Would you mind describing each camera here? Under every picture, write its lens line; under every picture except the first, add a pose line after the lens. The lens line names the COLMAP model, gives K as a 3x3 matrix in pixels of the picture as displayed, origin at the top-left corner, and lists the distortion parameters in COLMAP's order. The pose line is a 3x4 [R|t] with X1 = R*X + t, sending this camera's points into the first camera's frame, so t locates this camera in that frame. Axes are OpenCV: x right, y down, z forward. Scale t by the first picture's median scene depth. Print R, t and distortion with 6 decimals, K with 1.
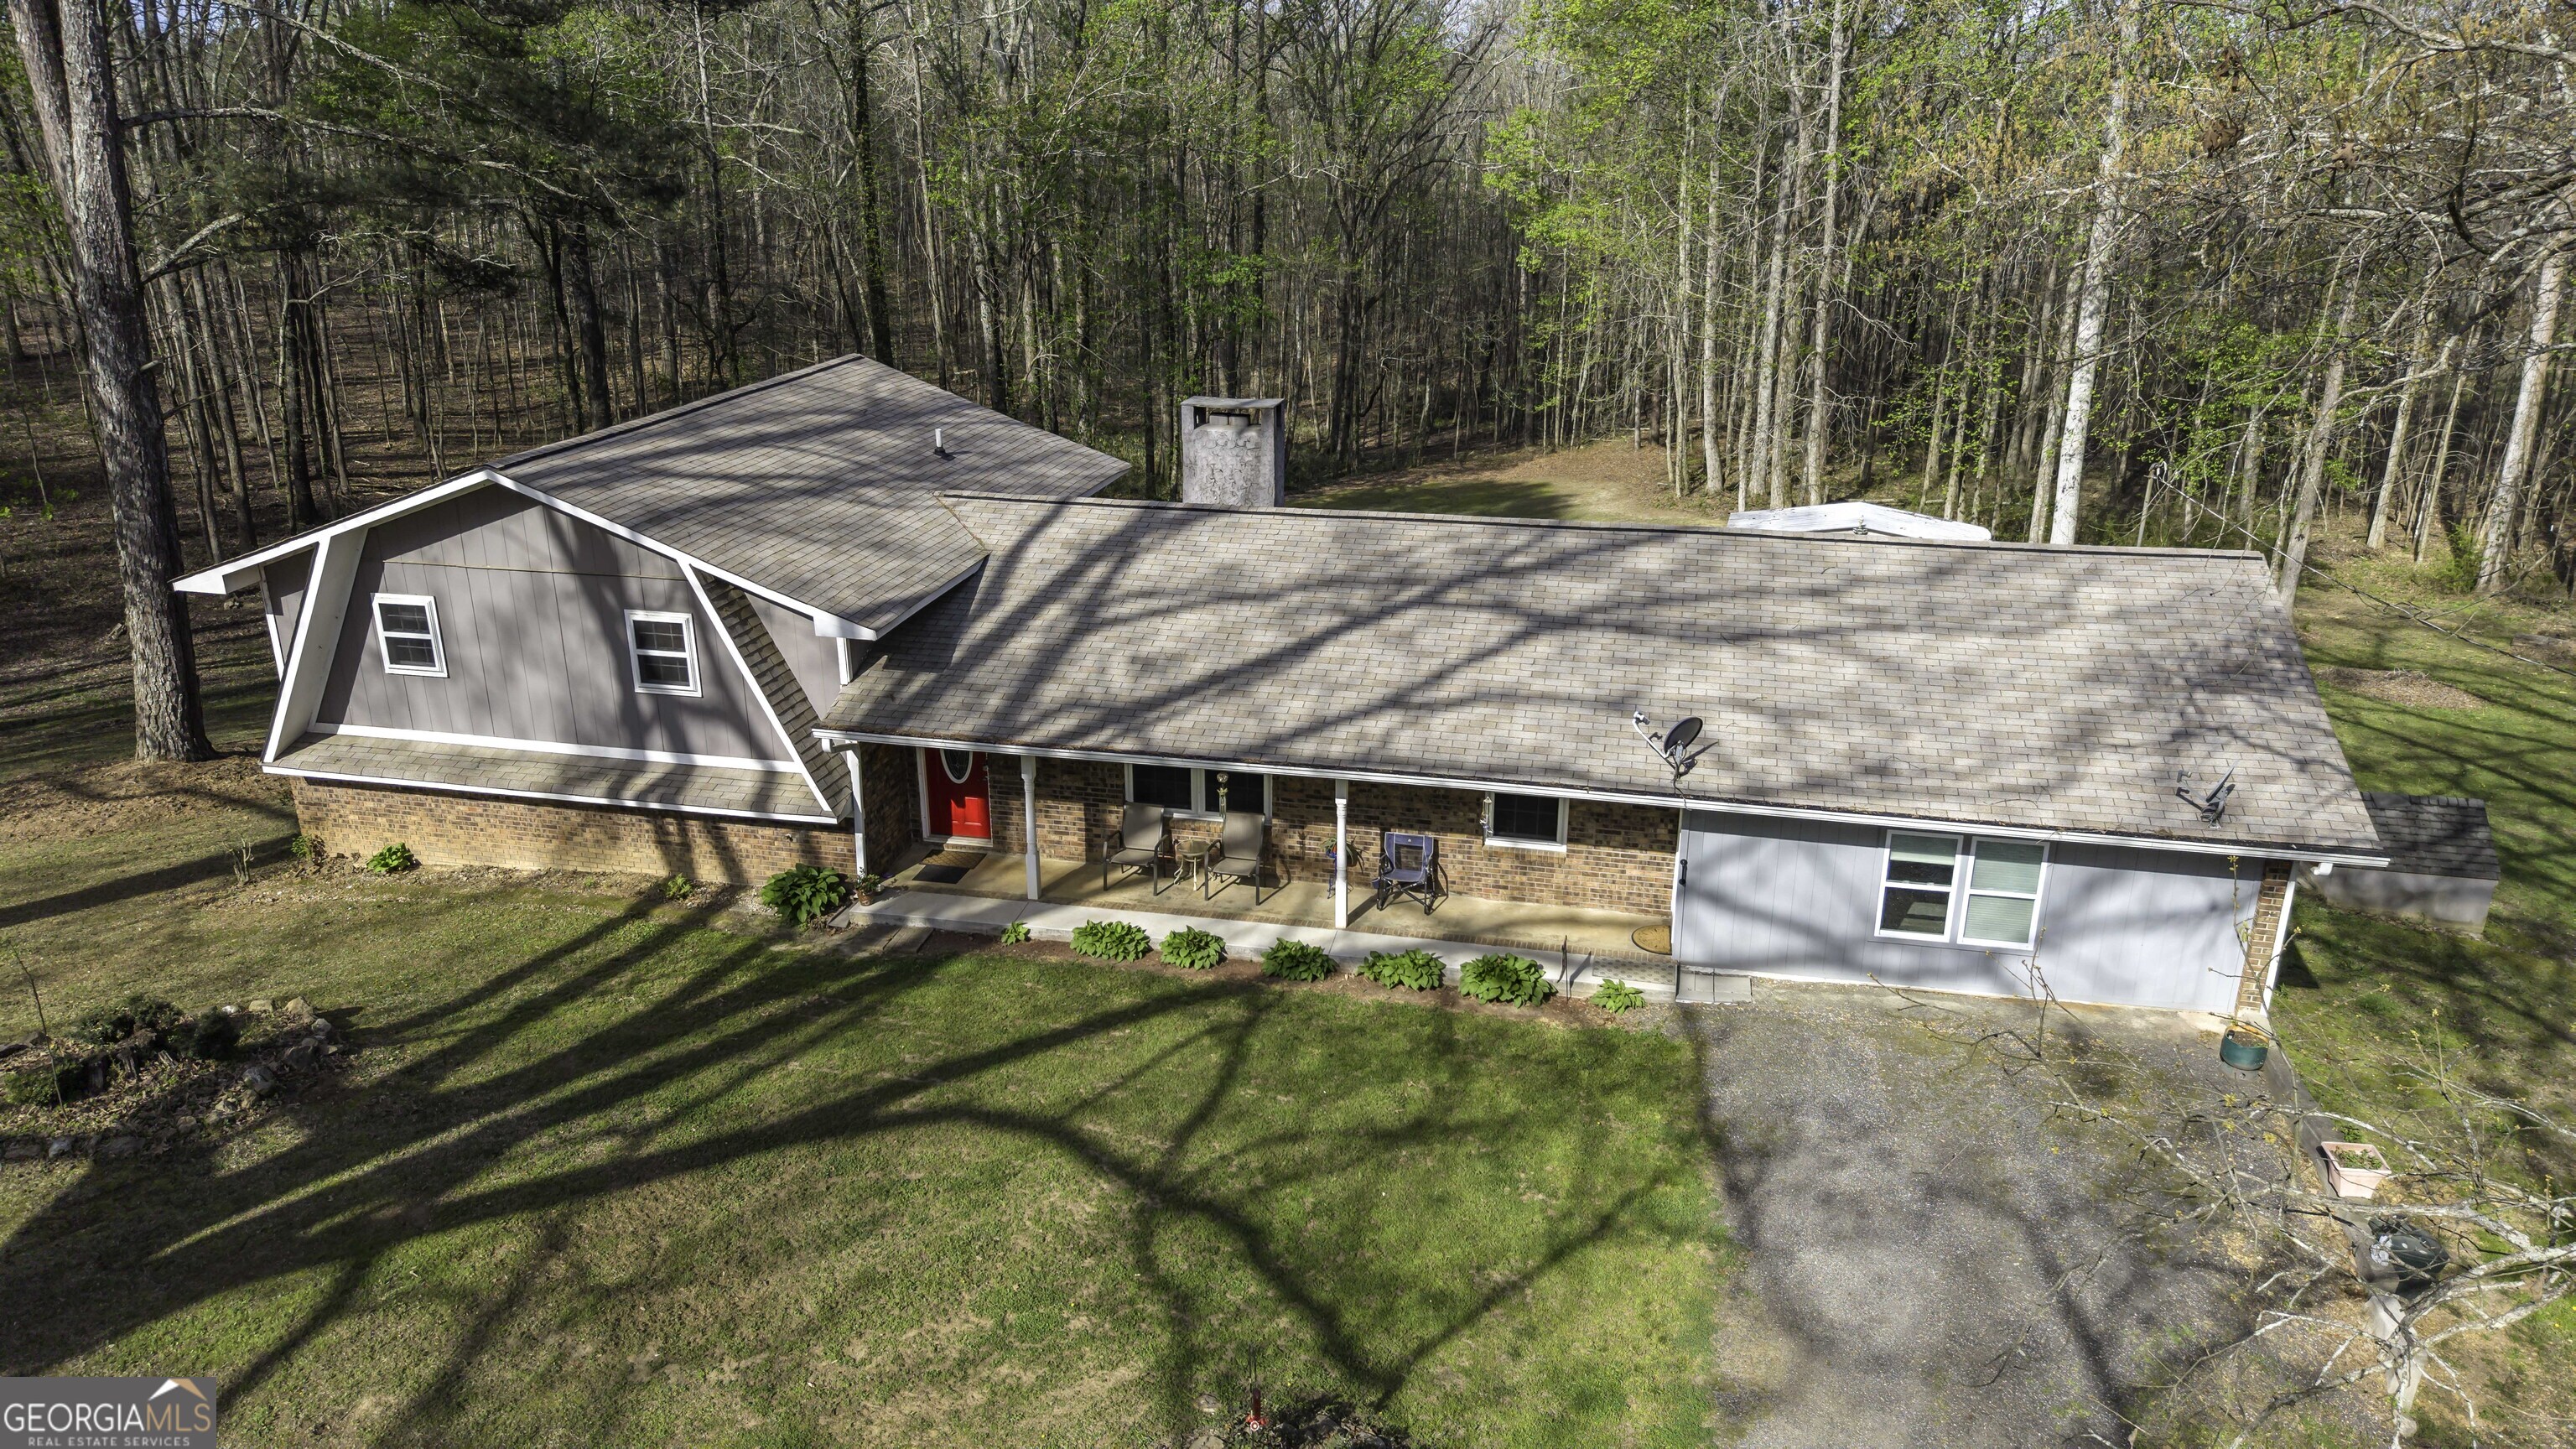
lens RADIAL K [[1717.1, 0, 1288.0], [0, 1717.1, 724.5], [0, 0, 1]] dist [-0.004881, -0.002228]
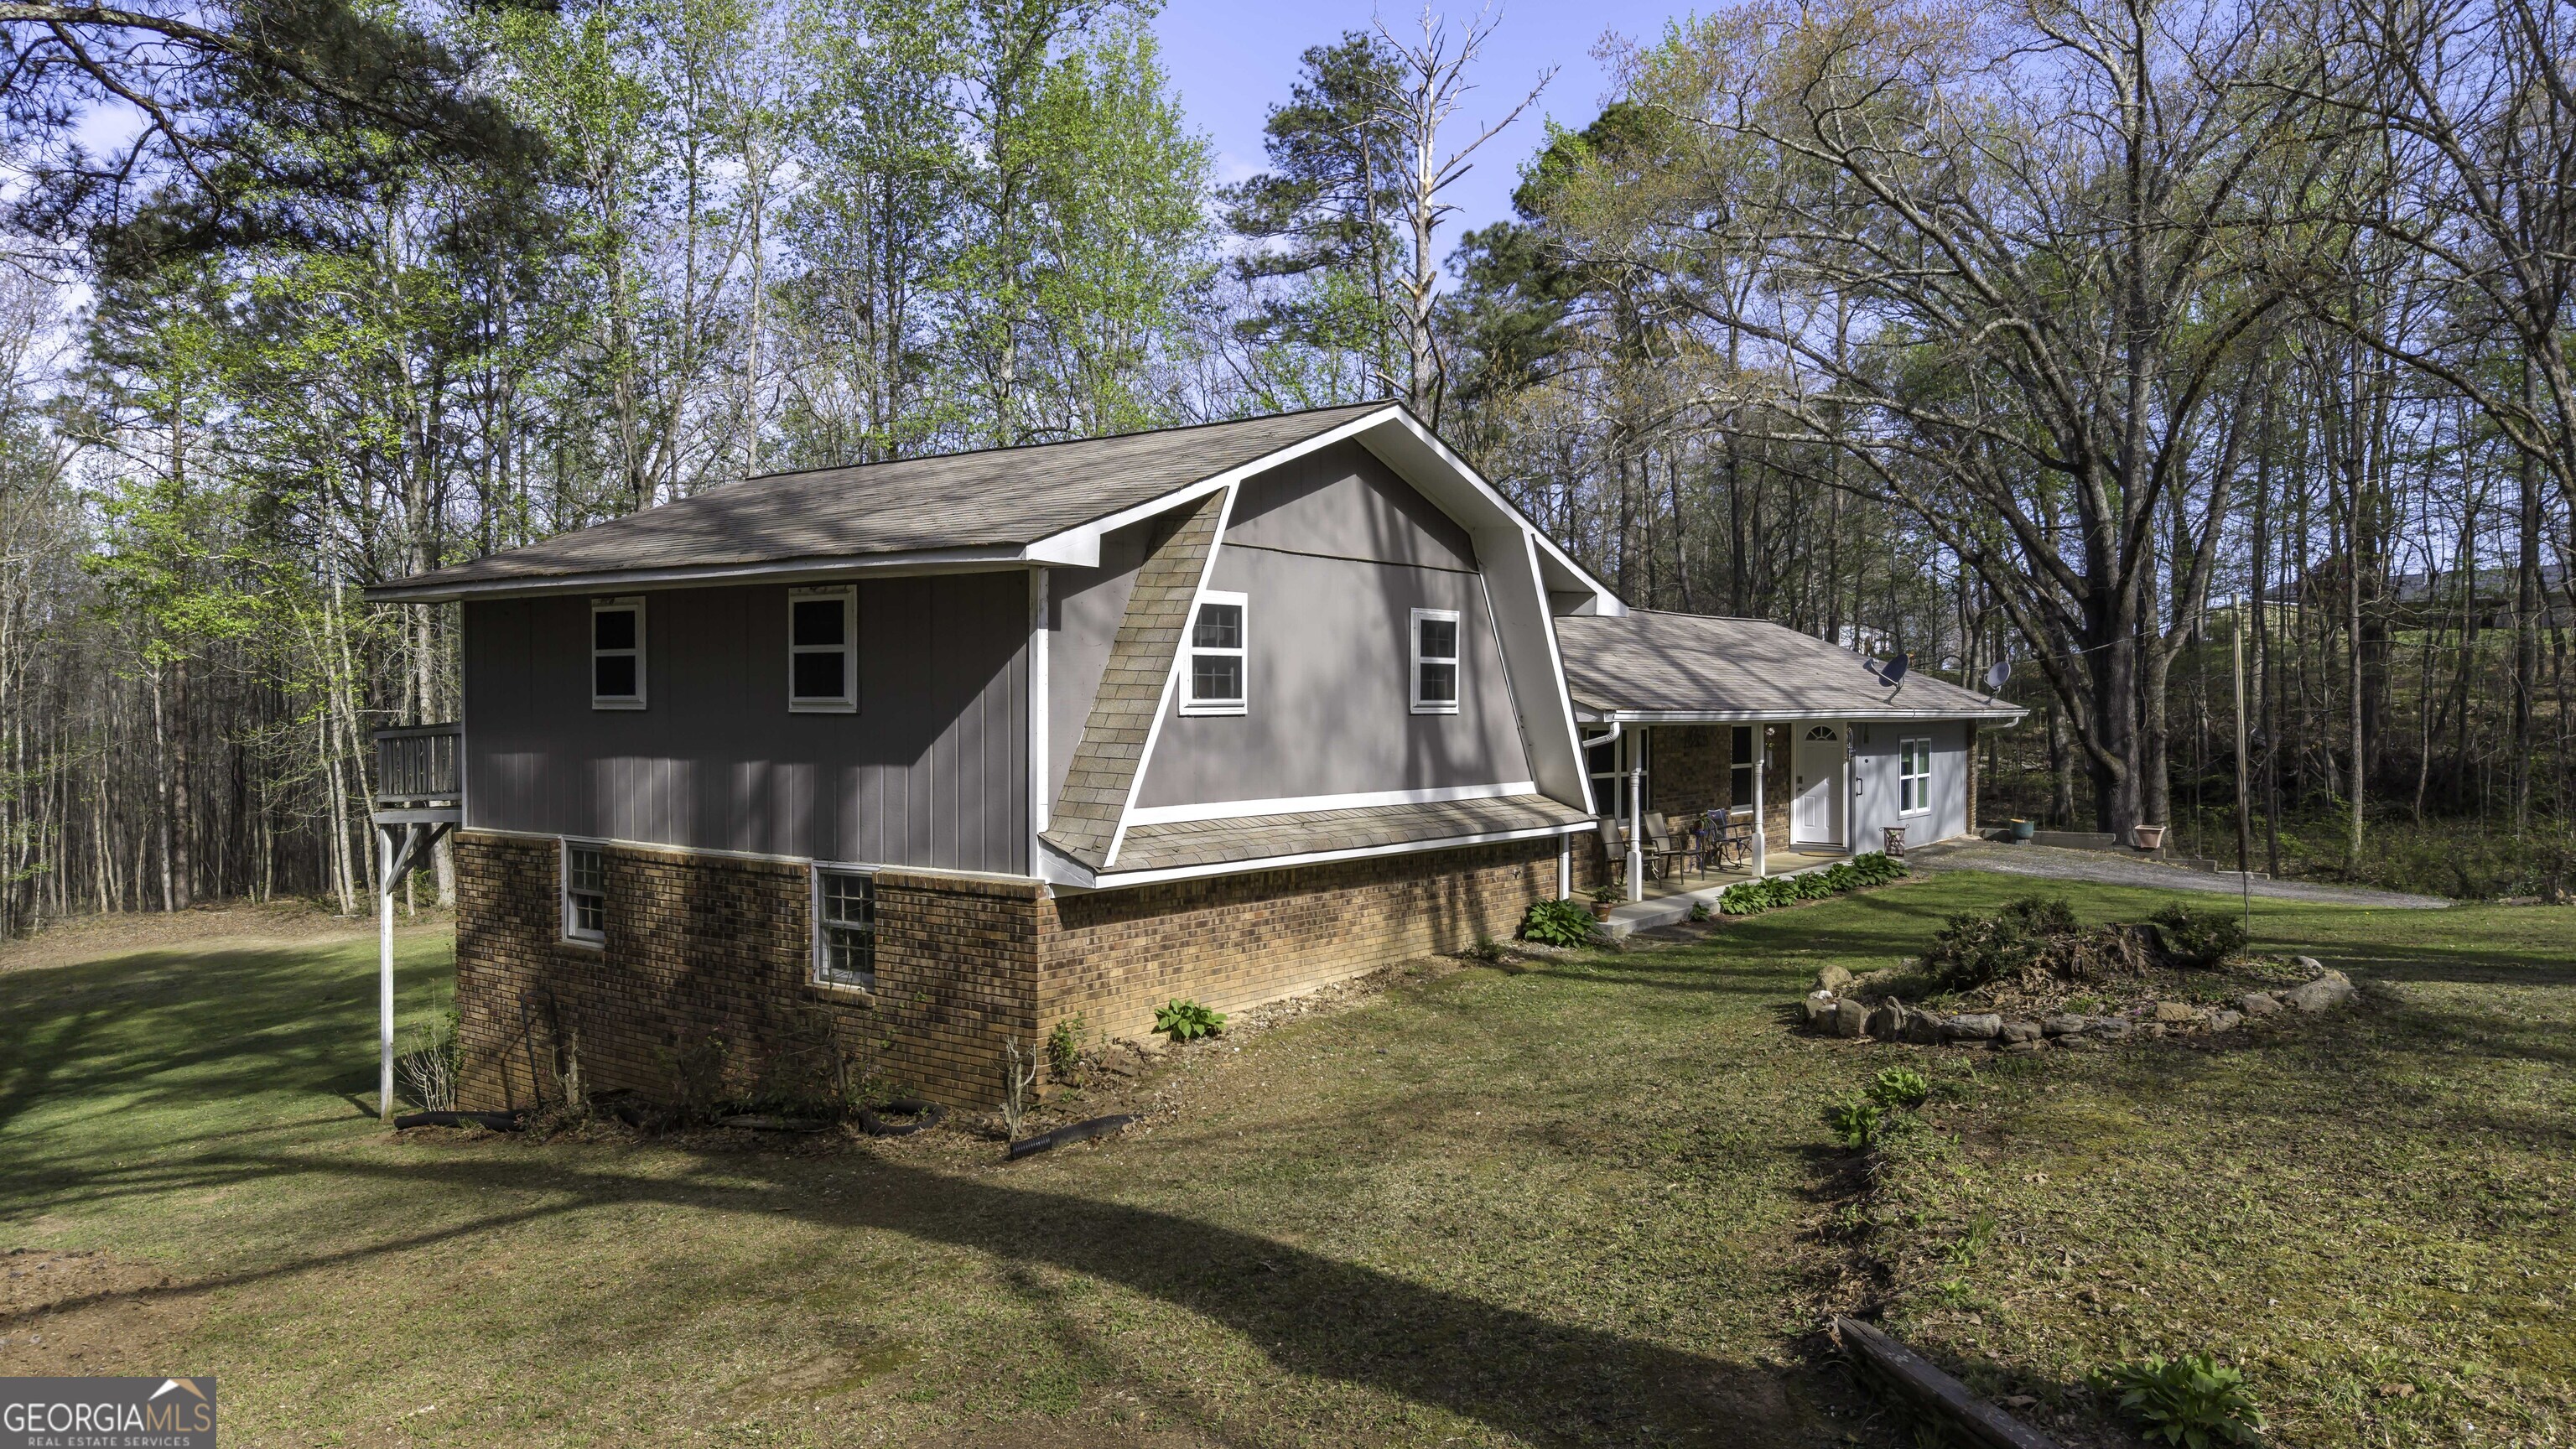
lens RADIAL K [[1717.1, 0, 1288.0], [0, 1717.1, 724.5], [0, 0, 1]] dist [-0.004881, -0.002228]
pose [[0.456009, -0.021183, 0.889723, -1.125963], [0.305930, 0.942526, -0.134358, 0.076293], [-0.835741, 0.333462, 0.436281, 0.701812]]
